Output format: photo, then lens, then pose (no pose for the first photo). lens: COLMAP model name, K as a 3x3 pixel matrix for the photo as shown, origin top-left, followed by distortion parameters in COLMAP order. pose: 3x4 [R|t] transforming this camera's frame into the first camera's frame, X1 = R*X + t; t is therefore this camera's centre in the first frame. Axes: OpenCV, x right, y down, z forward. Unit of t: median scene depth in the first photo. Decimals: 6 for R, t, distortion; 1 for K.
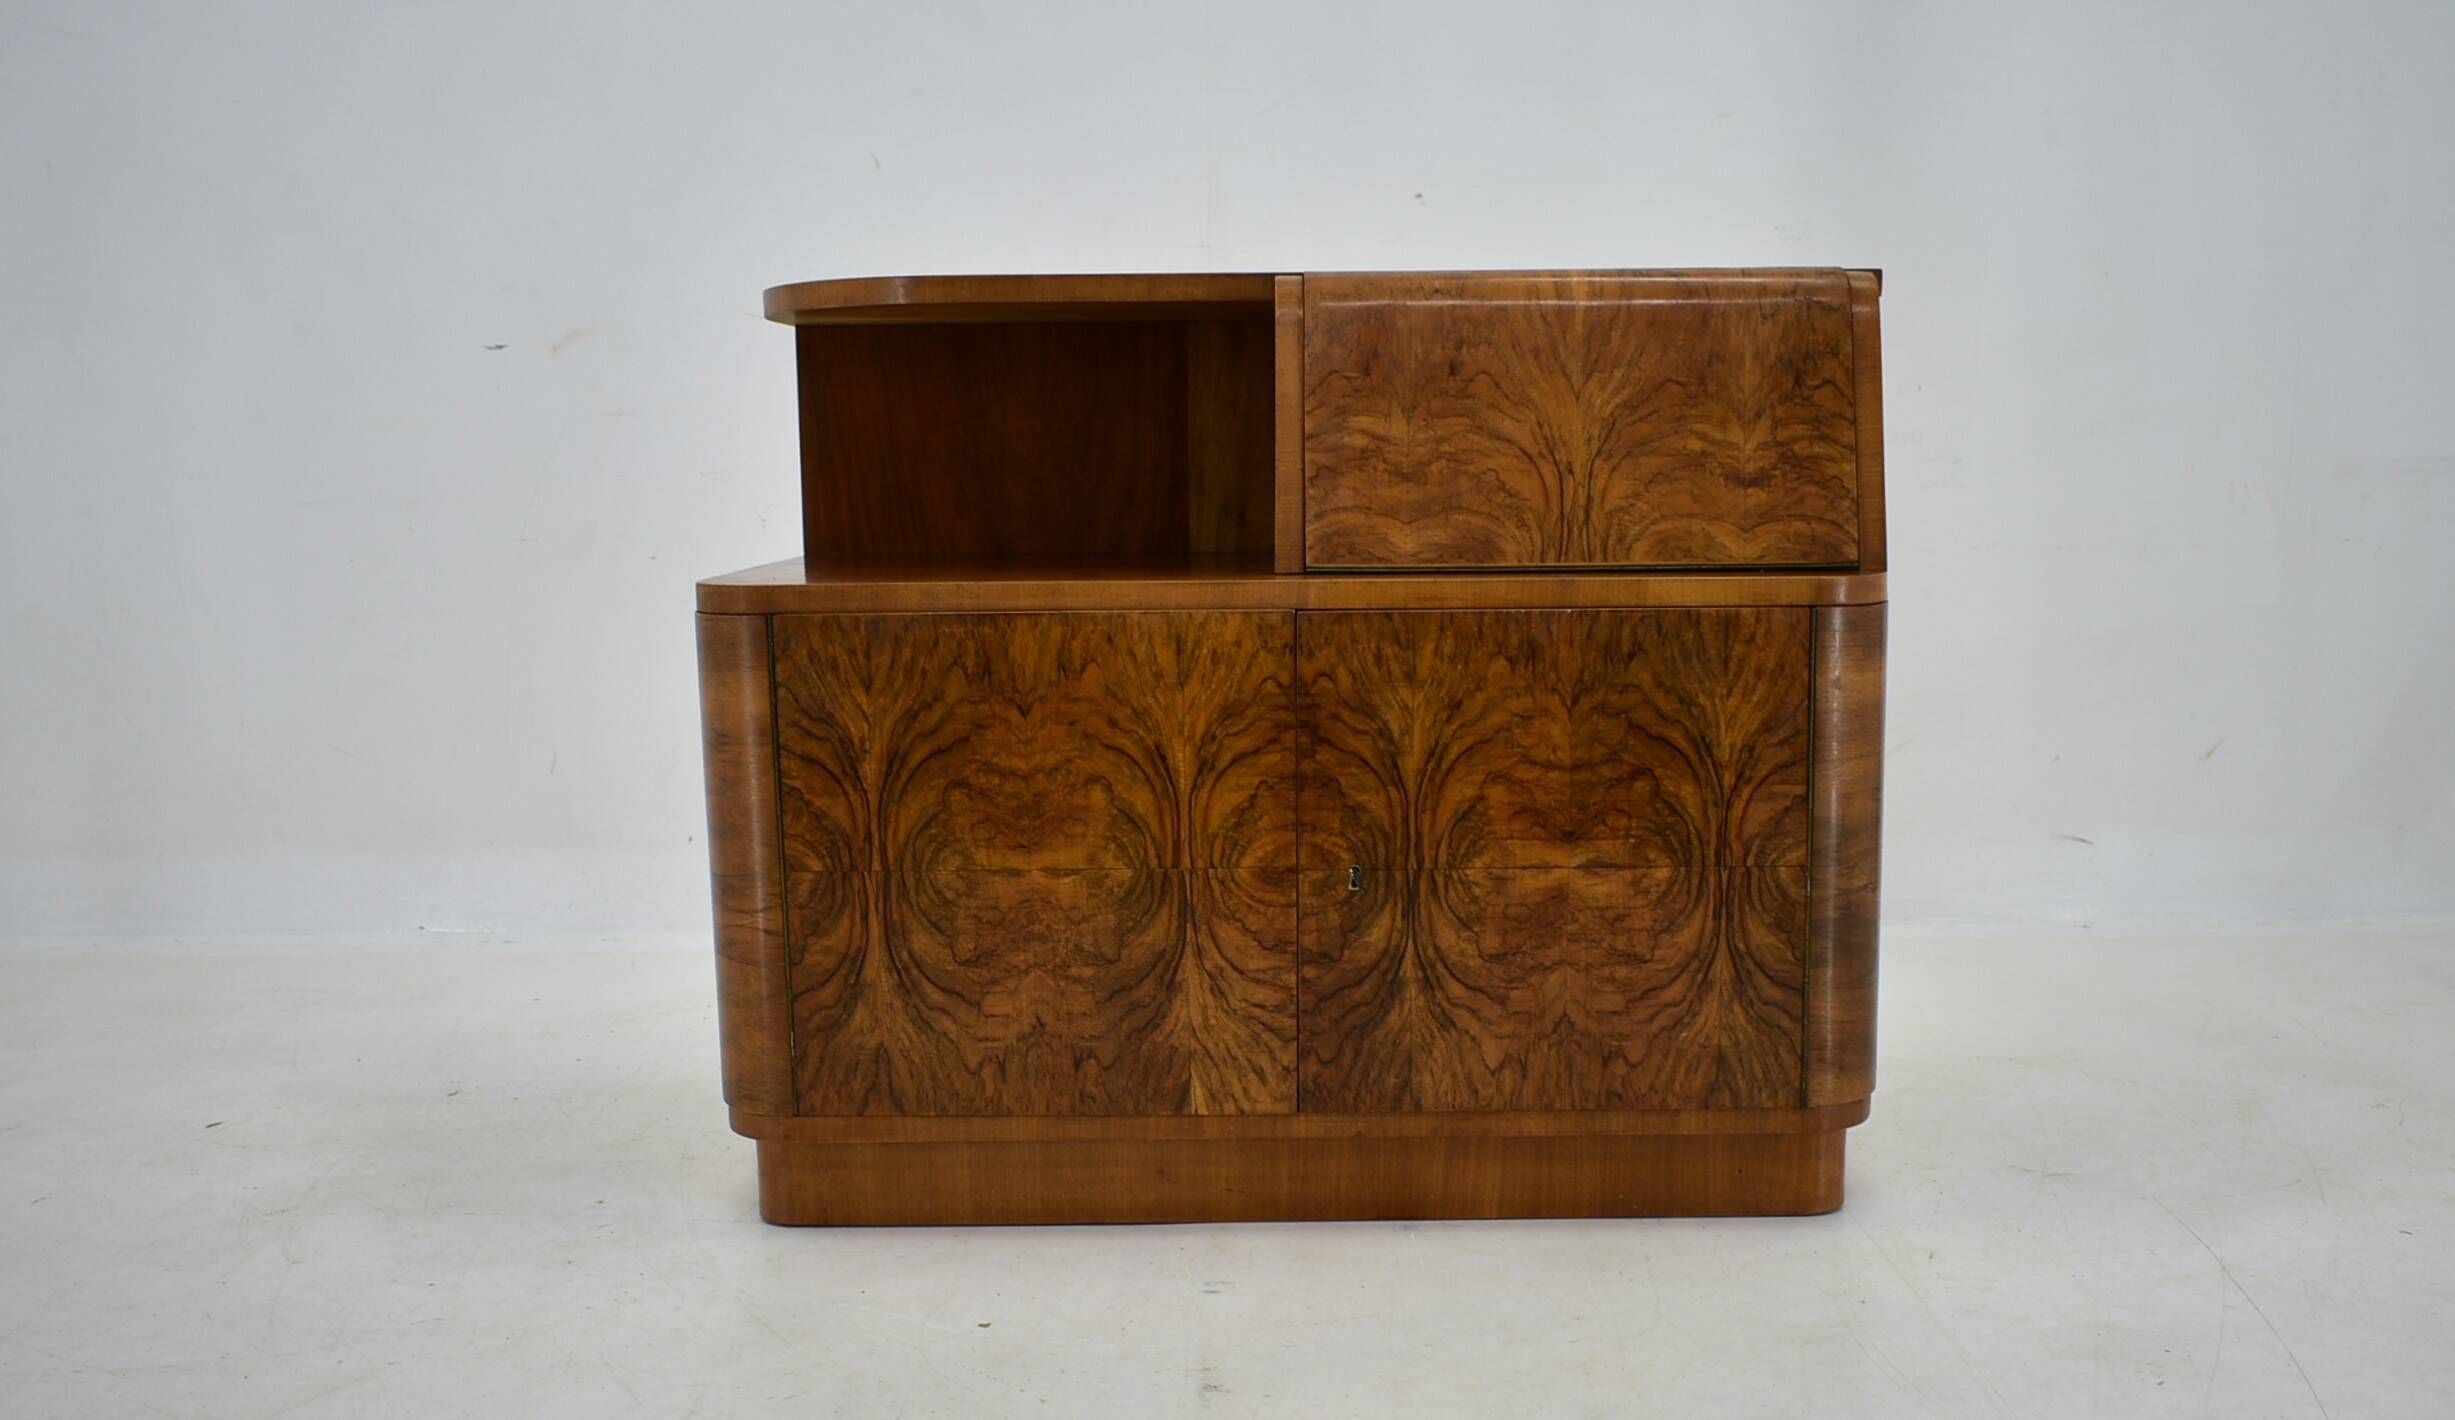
lens RADIAL K [[2495.1, 0, 1286.3], [0, 2495.1, 867.8], [0, 0, 1]] dist [-0.016388, 0.000000]
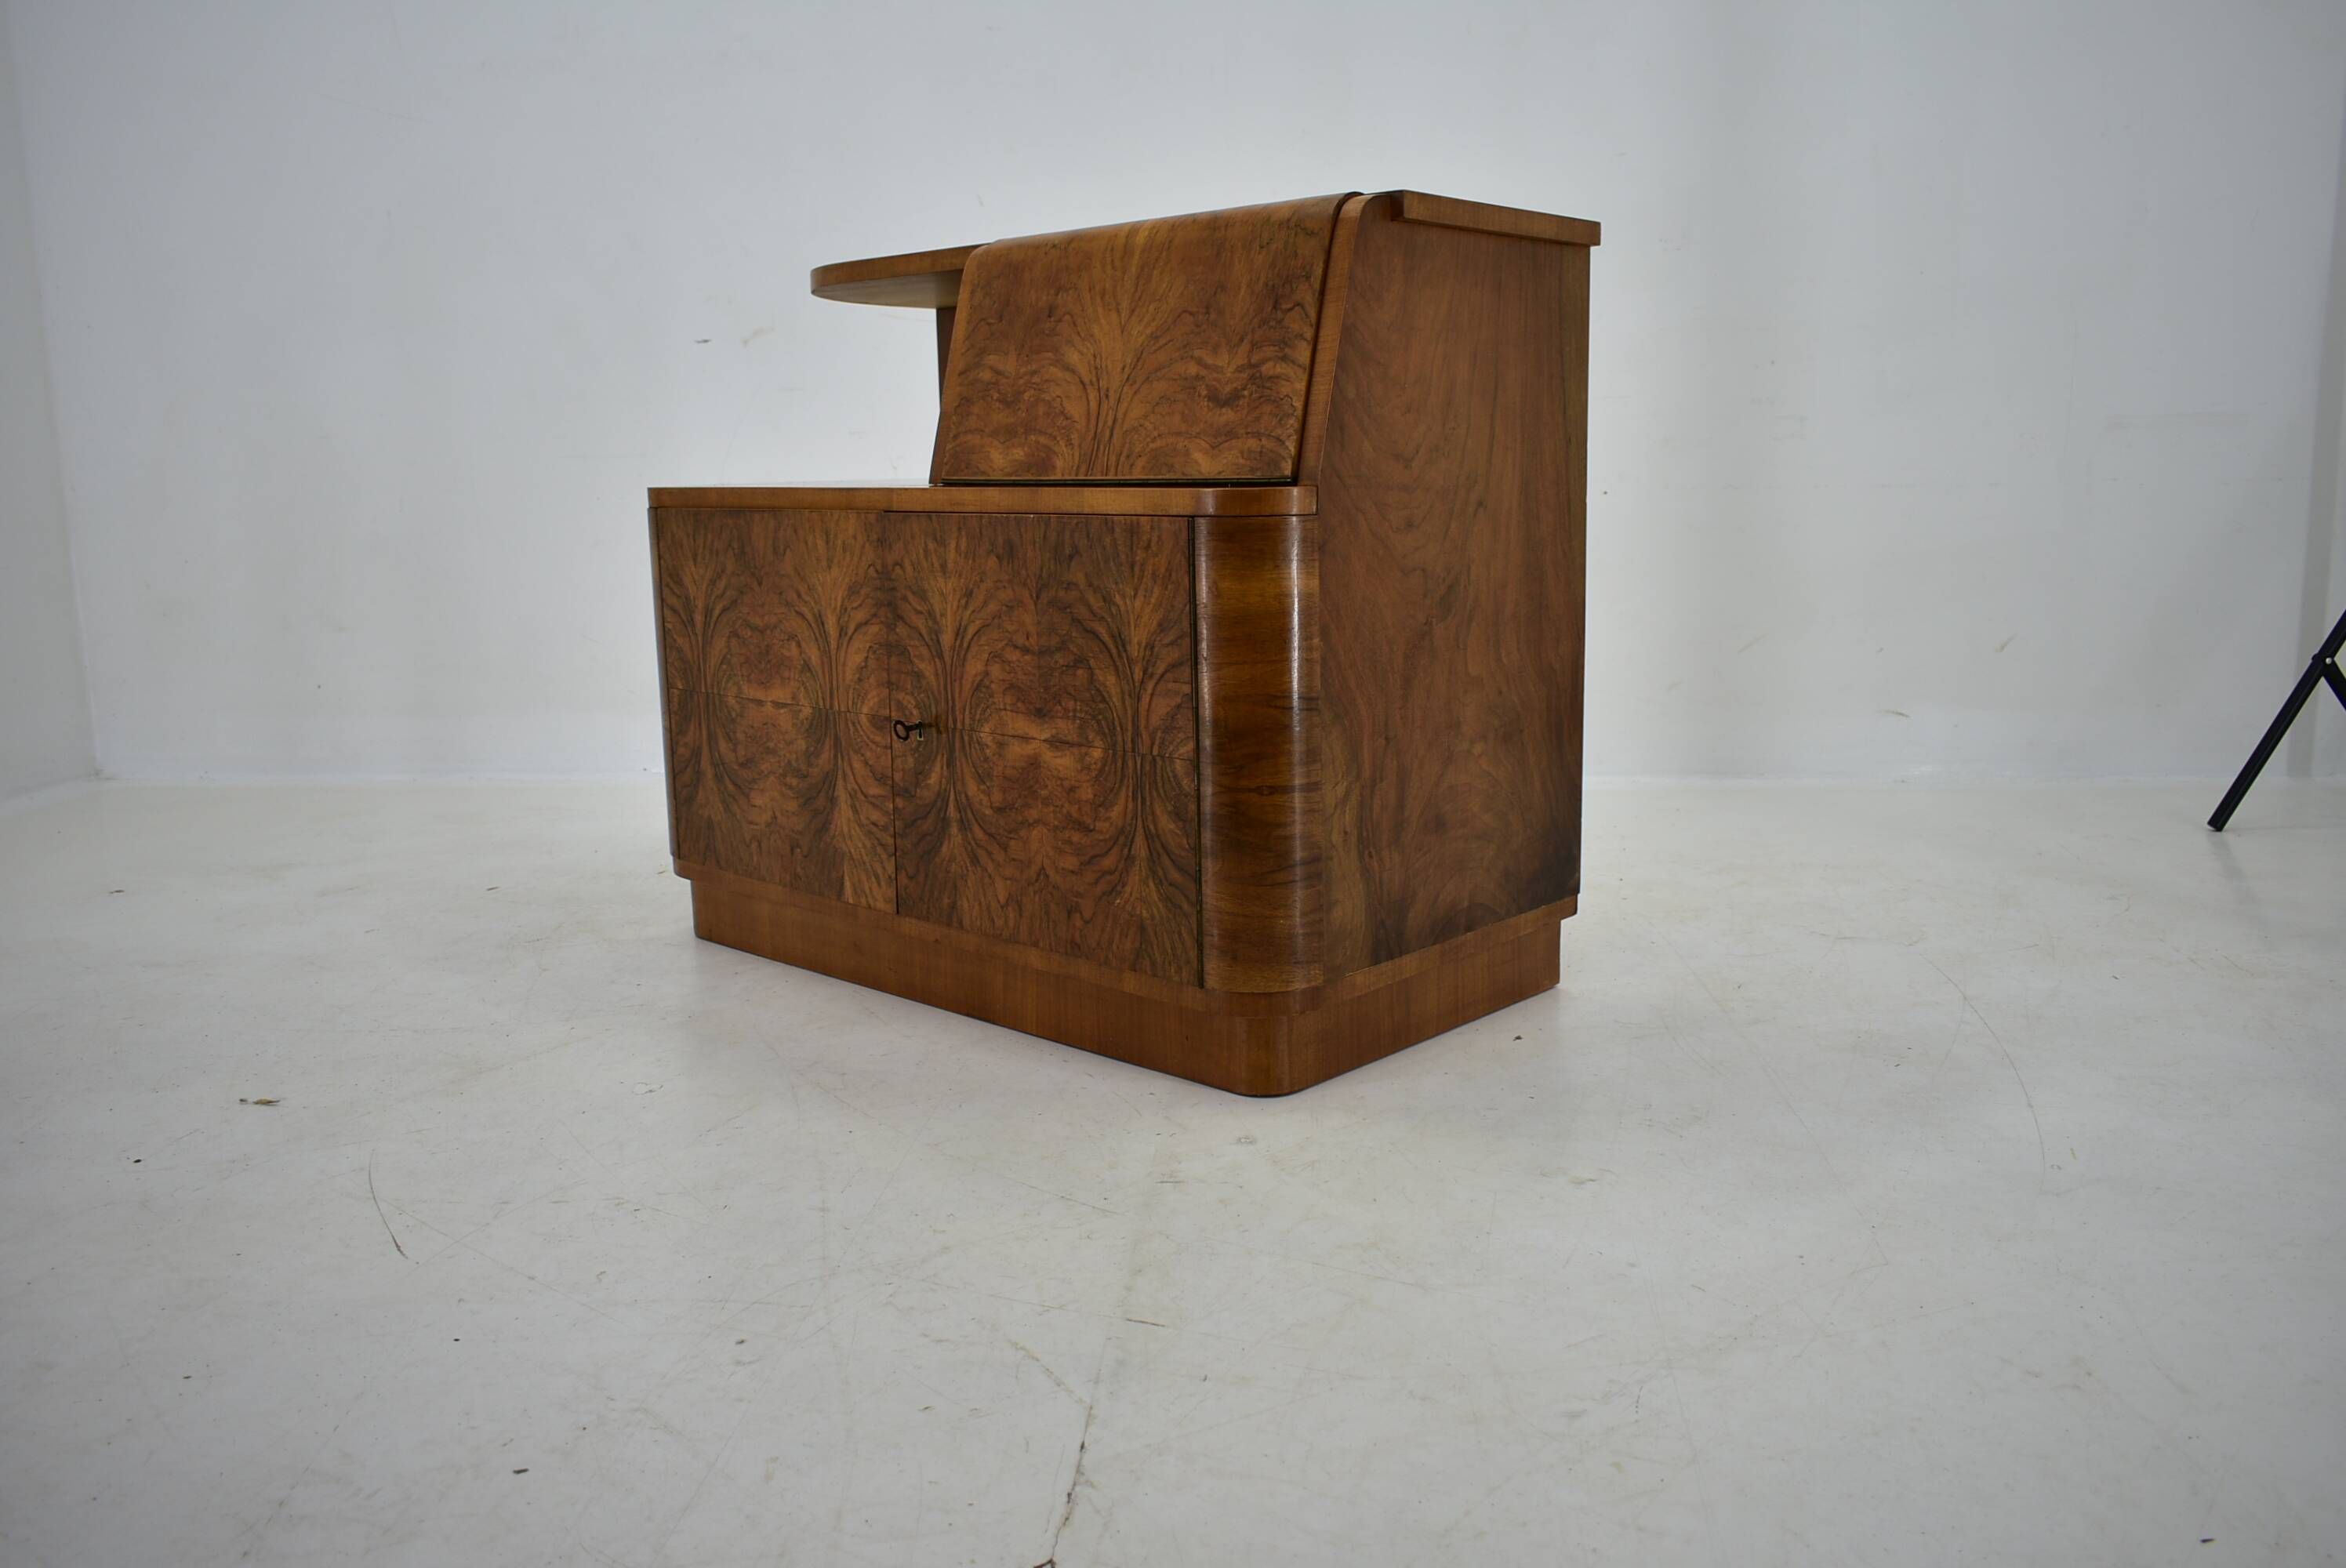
lens RADIAL K [[1822.1, 0, 1180.2], [0, 1822.1, 777.3], [0, 0, 1]] dist [-0.019492, 0.007714]
pose [[0.736718, 0.115262, -0.666305, 0.716664], [-0.108541, 0.992746, 0.051721, -0.033170], [0.667432, 0.034217, 0.743884, 0.412386]]
